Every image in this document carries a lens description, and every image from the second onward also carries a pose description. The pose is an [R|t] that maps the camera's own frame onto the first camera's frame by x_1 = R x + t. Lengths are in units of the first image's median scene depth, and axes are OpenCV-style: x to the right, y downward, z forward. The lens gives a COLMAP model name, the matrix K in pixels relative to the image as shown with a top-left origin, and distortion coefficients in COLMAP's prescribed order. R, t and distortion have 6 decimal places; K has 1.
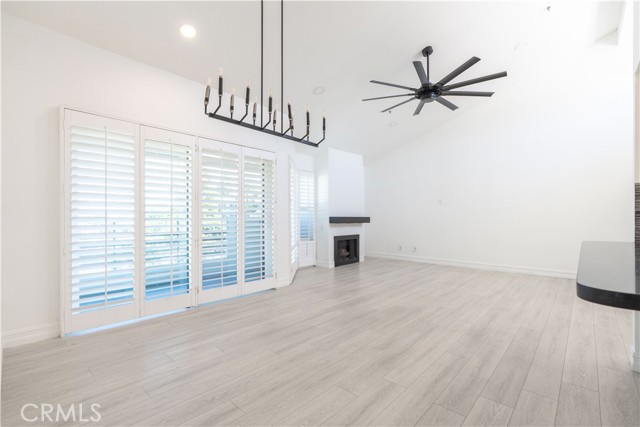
lens RADIAL K [[291.7, 0, 318.1], [0, 291.7, 217.6], [0, 0, 1]] dist [-0.010578, 0.003516]
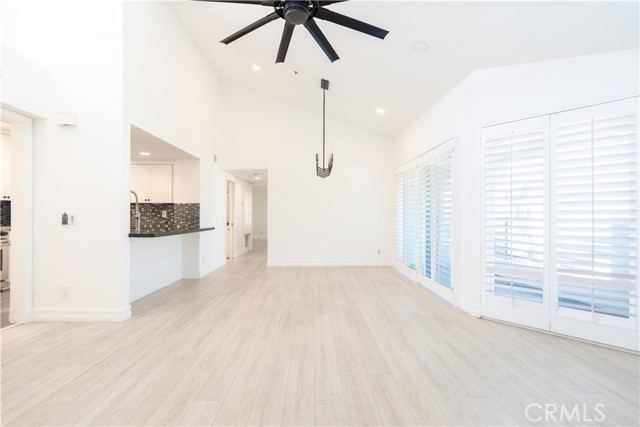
lens RADIAL K [[291.7, 0, 320.1], [0, 291.7, 212.2], [0, 0, 1]] dist [-0.010578, 0.003516]
pose [[-0.713049, -0.009498, -0.701049, 0.688543], [-0.004025, 0.999947, -0.009453, -0.007116], [0.701102, -0.003919, -0.713050, 1.325036]]
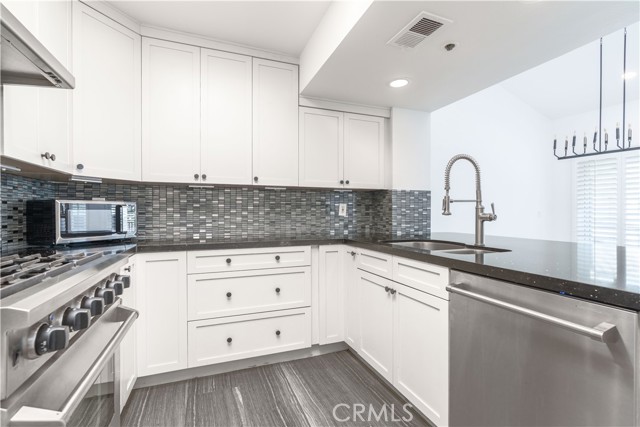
lens RADIAL K [[291.7, 0, 315.6], [0, 291.7, 212.2], [0, 0, 1]] dist [-0.010578, 0.003516]
pose [[-0.421073, 0.003329, -0.907020, 0.918423], [-0.002772, 0.999984, 0.004957, -0.006554], [0.907022, 0.004602, -0.421057, 0.195049]]
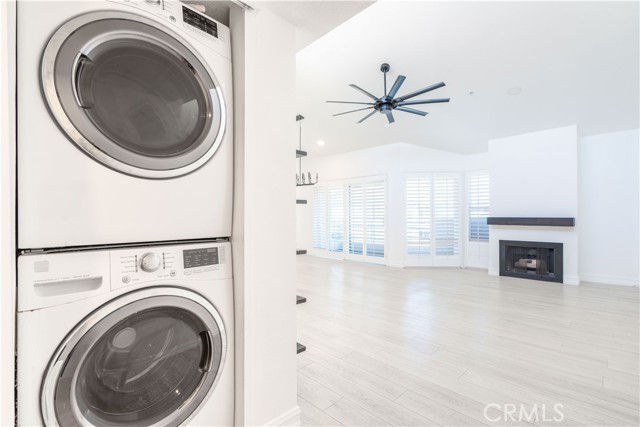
lens RADIAL K [[291.7, 0, 316.8], [0, 291.7, 213.5], [0, 0, 1]] dist [-0.010578, 0.003516]
pose [[-0.040989, -0.008932, -0.999120, 1.358518], [-0.000598, 0.999960, -0.008915, -0.008904], [0.999159, 0.000232, -0.040993, 0.713882]]
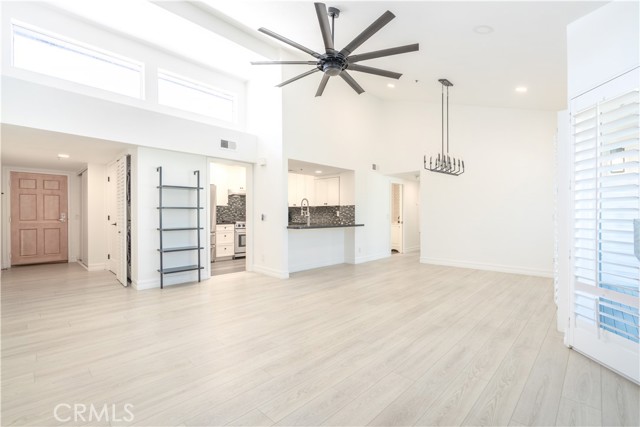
lens RADIAL K [[291.7, 0, 315.5], [0, 291.7, 214.2], [0, 0, 1]] dist [-0.010578, 0.003516]
pose [[-0.999419, 0.002886, 0.033958, 0.364576], [0.003013, 0.999989, 0.003704, -0.012352], [-0.033947, 0.003804, -0.999416, 1.656854]]
